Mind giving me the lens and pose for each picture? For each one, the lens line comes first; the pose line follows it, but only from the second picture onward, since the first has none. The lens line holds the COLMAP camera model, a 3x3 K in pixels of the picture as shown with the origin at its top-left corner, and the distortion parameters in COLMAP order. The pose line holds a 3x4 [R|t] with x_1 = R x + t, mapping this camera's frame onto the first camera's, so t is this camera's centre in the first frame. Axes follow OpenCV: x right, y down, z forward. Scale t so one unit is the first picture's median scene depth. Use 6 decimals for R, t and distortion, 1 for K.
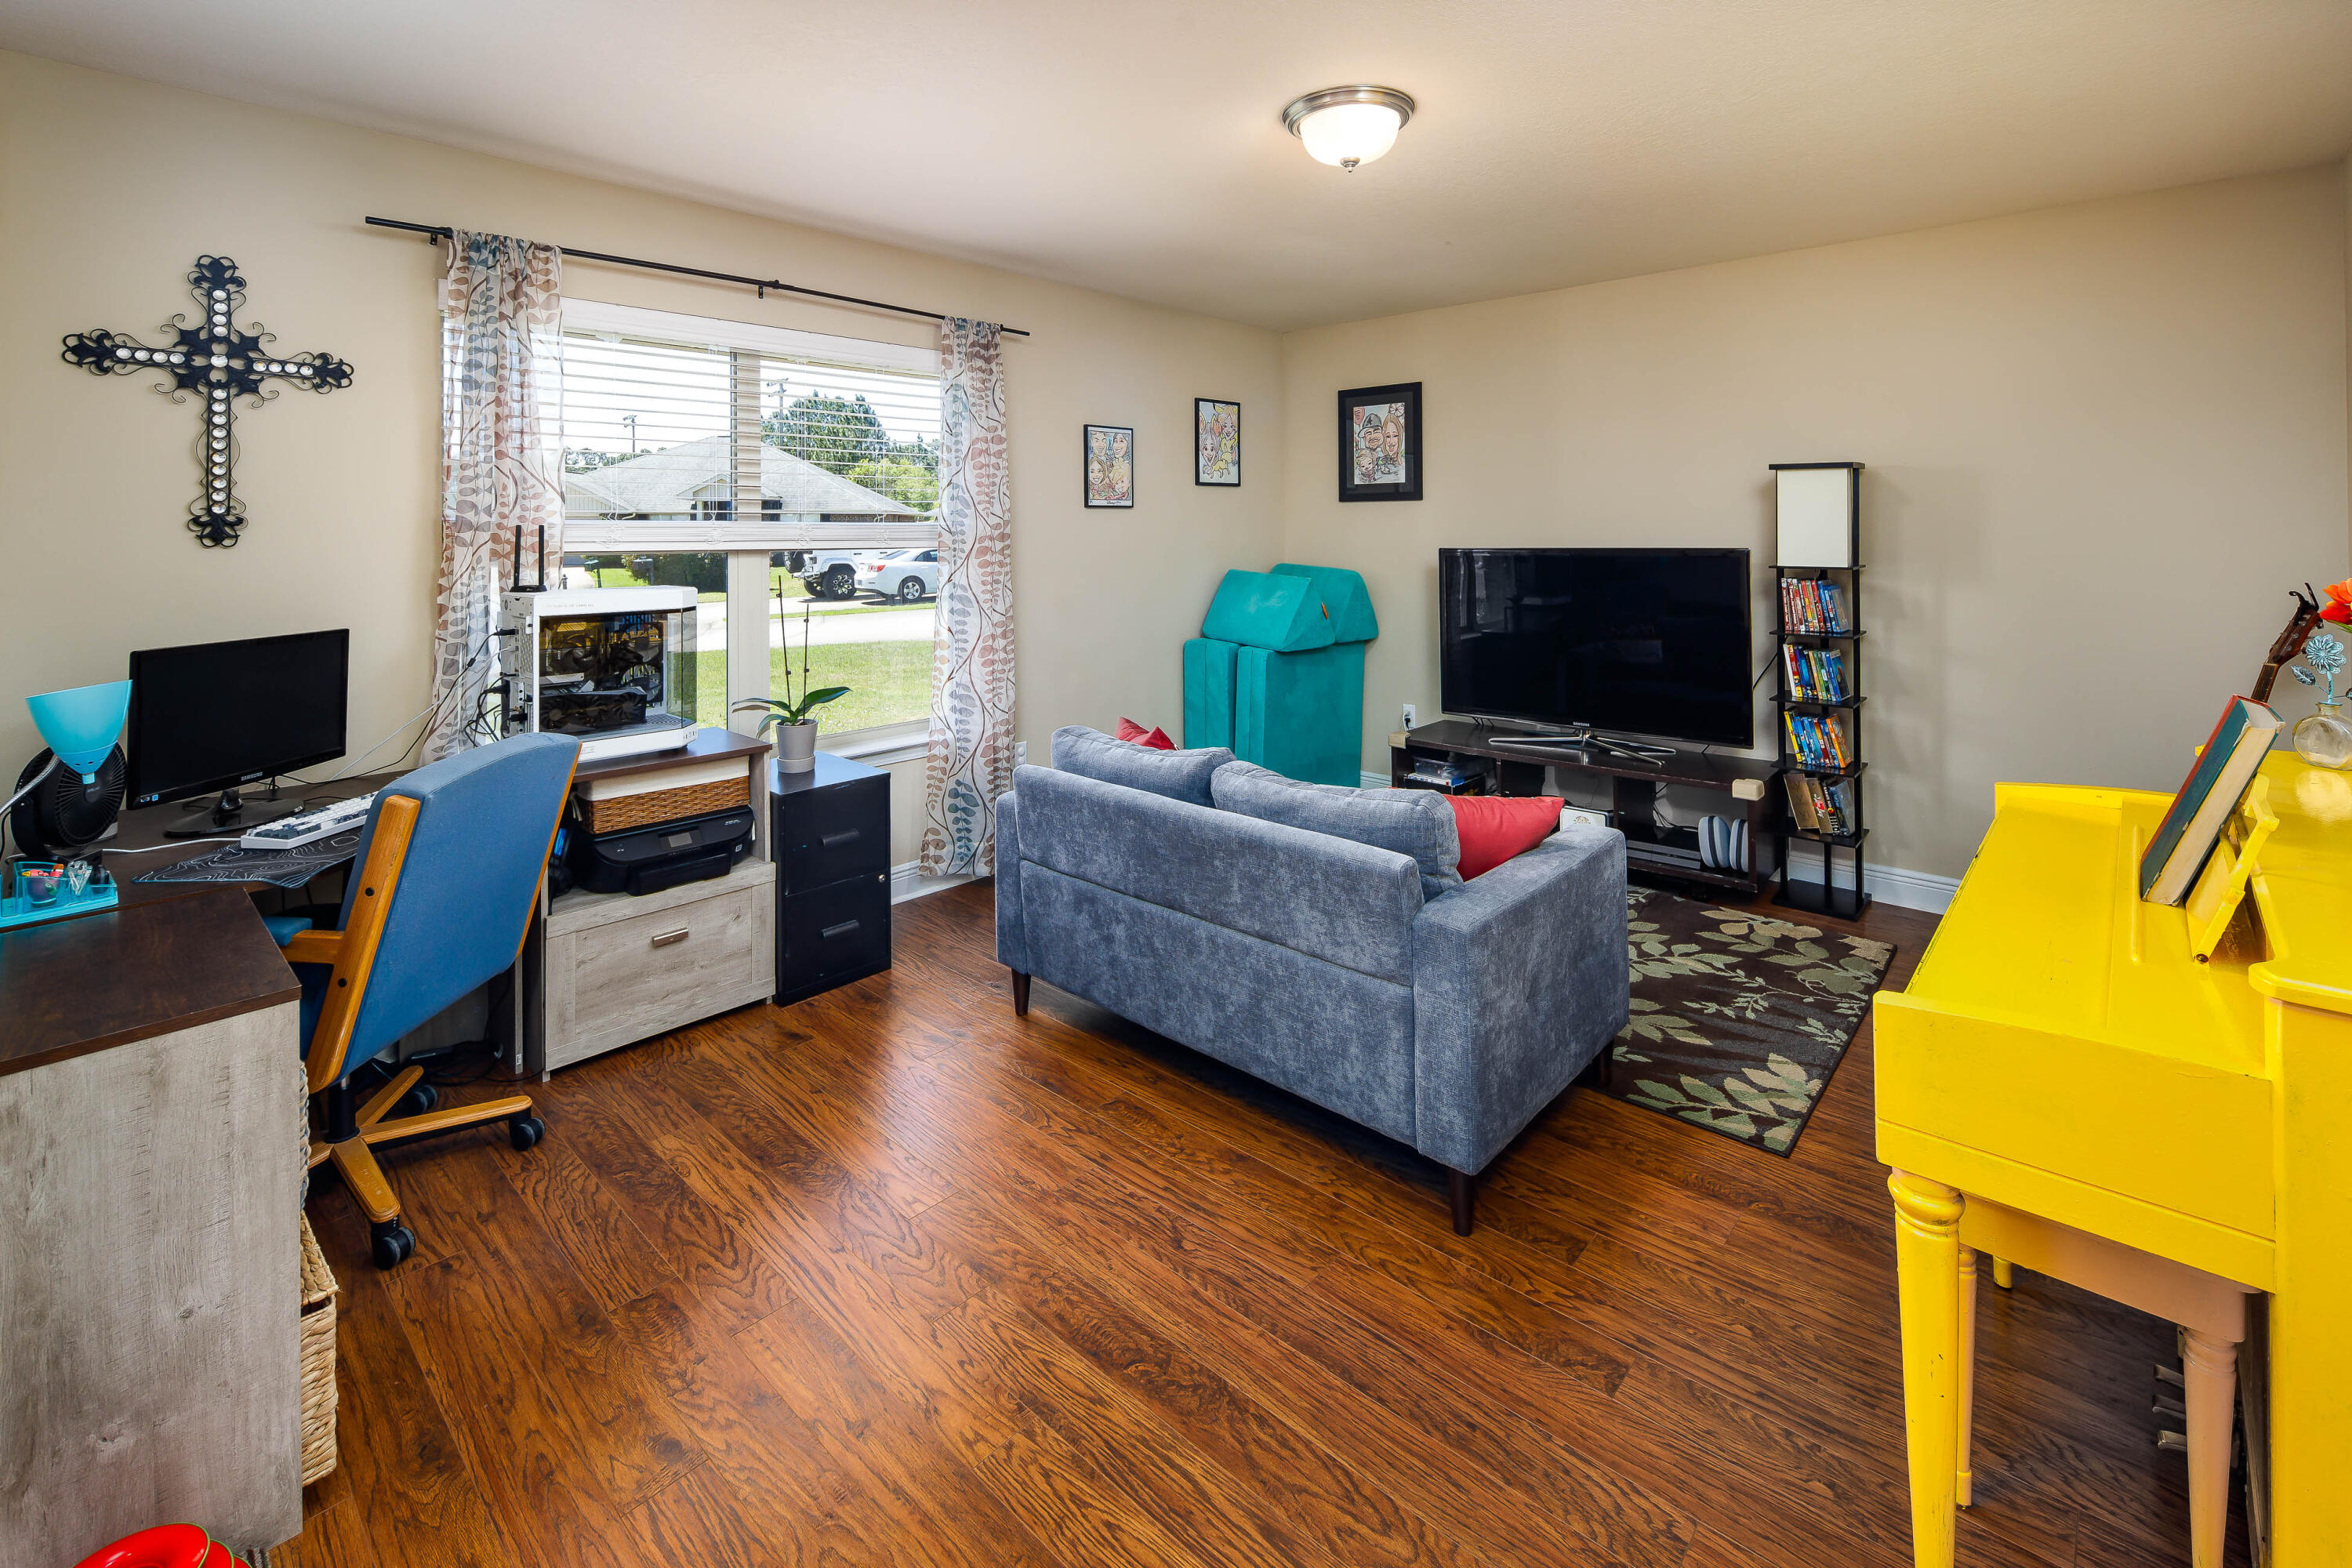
lens RADIAL K [[1040.7, 0, 1174.2], [0, 1040.7, 526.4], [0, 0, 1]] dist [0.000999, 0.000142]
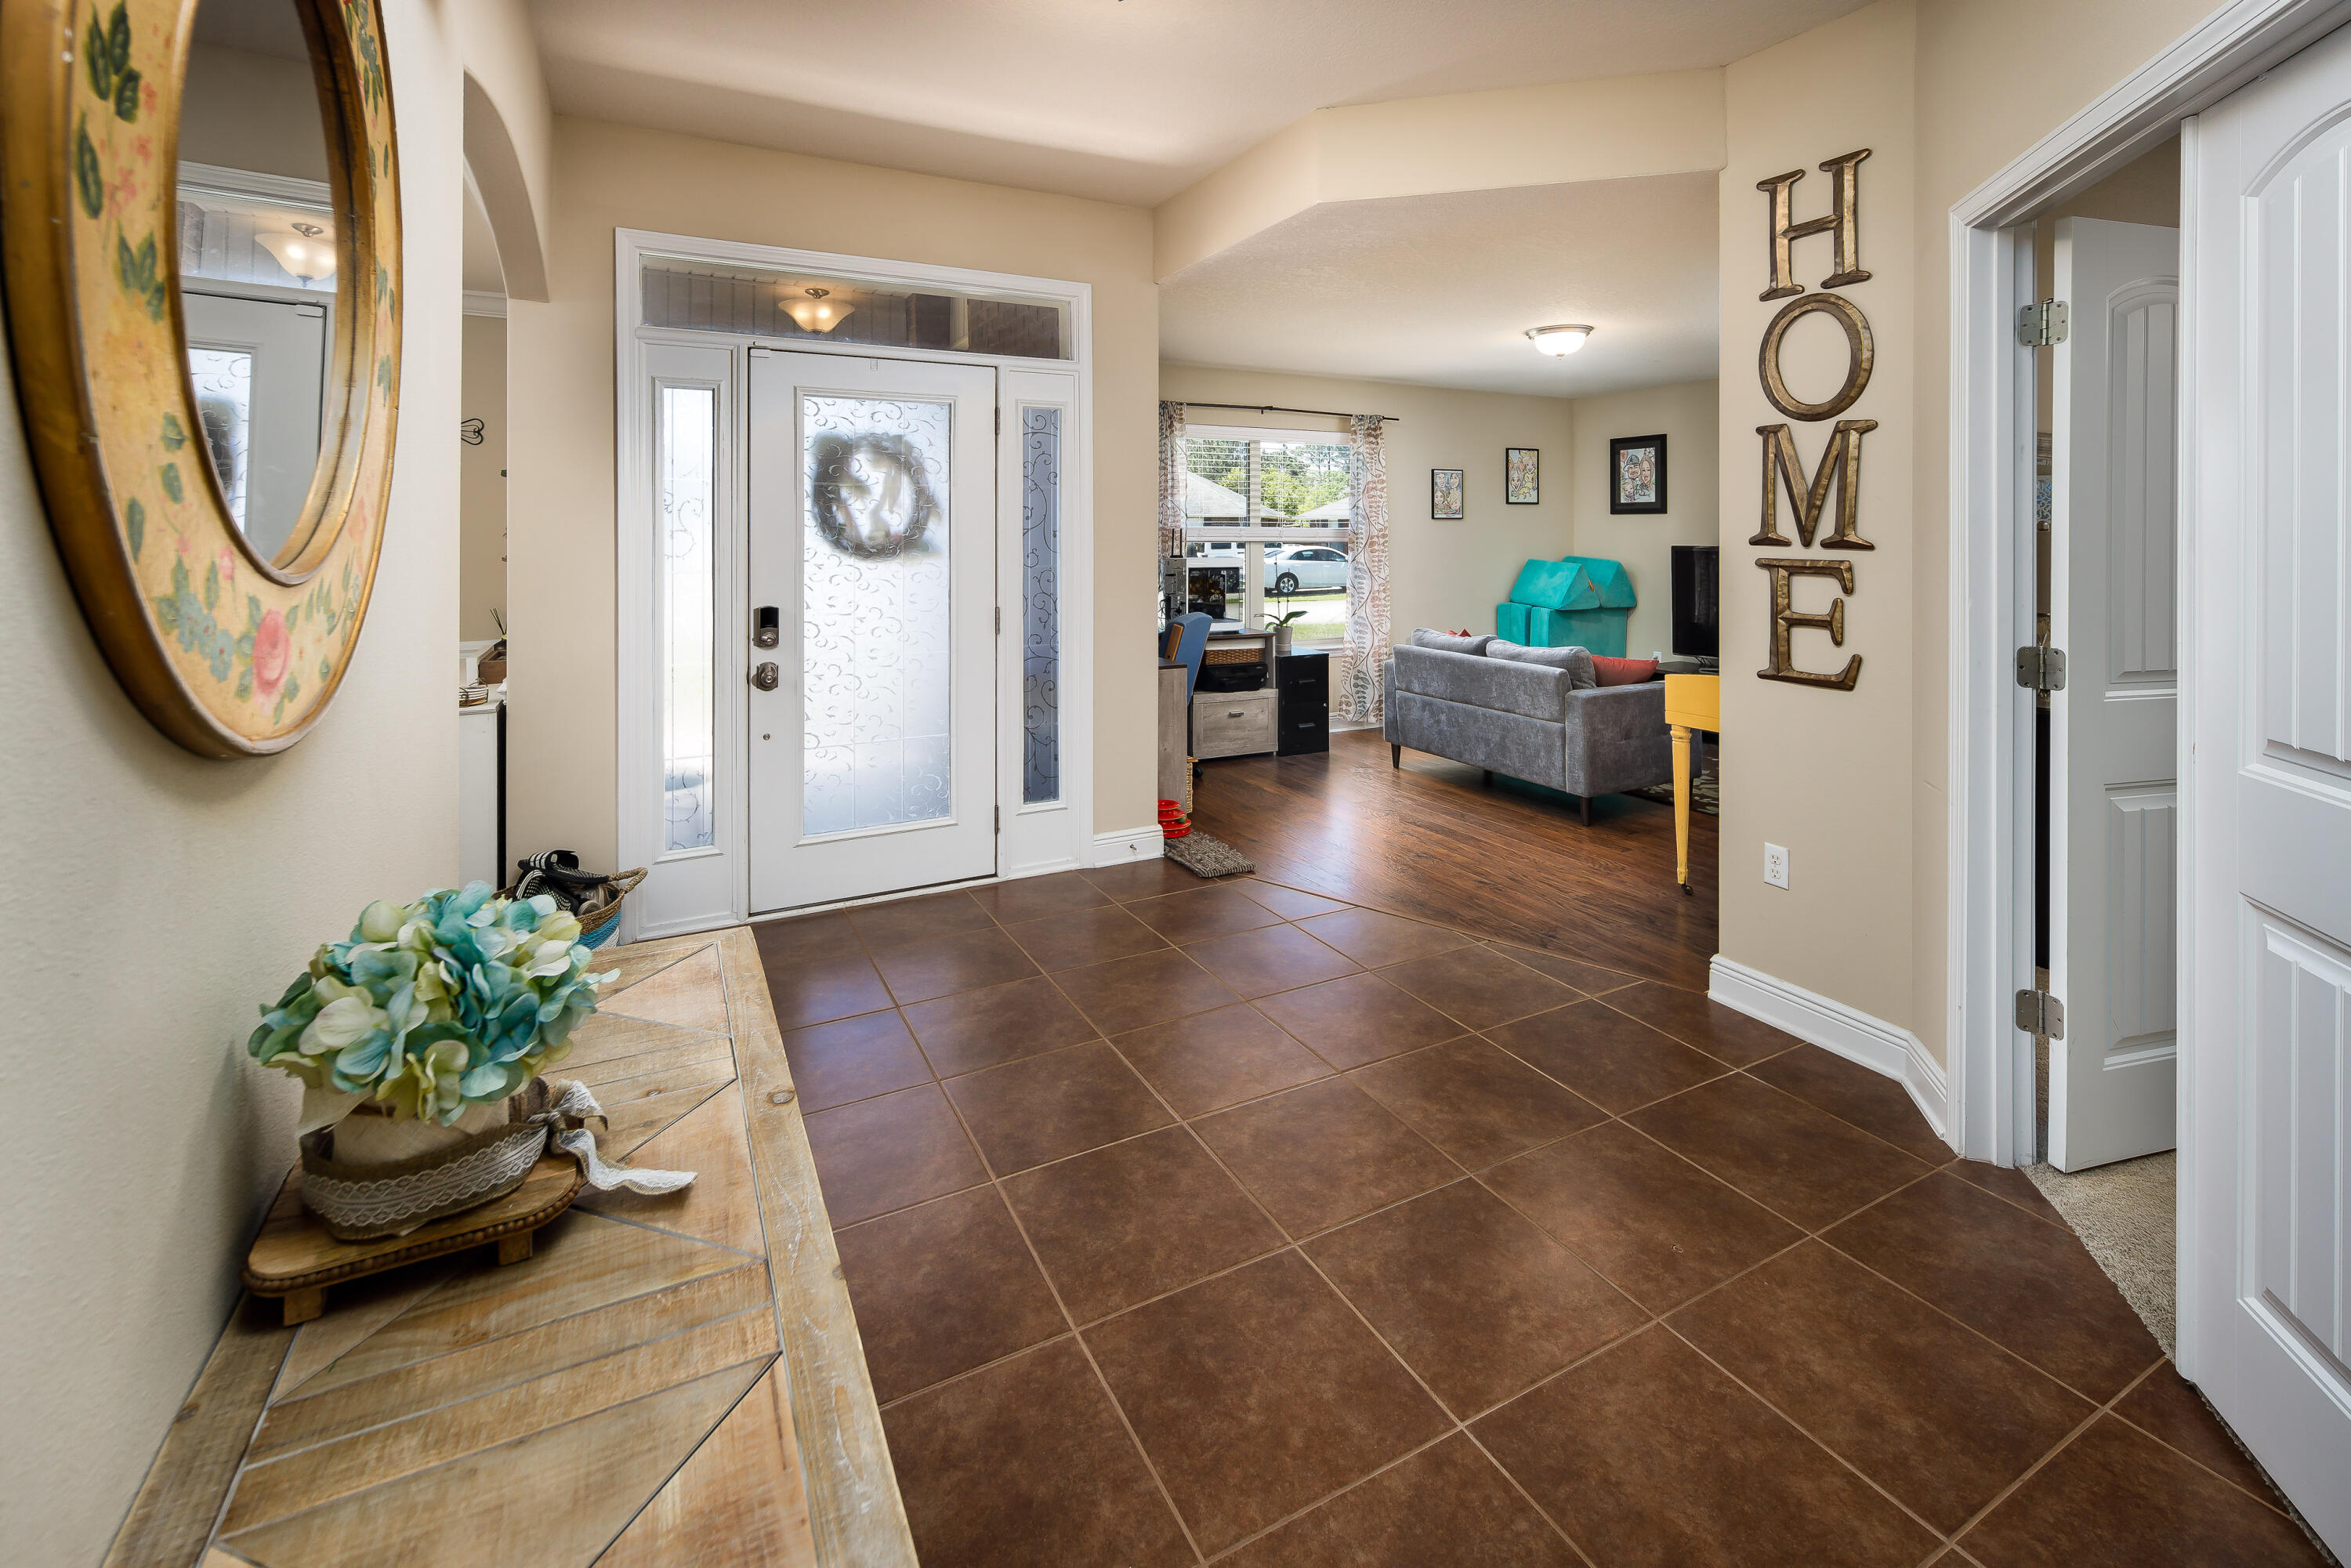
lens RADIAL K [[1040.3, 0, 1173.7], [0, 1040.3, 526.6], [0, 0, 1]] dist [0.000999, 0.000142]
pose [[0.942226, 0.003993, -0.334954, 0.112510], [-0.004910, 0.999986, -0.001891, -0.000972], [0.334942, 0.003427, 0.942232, -0.969095]]
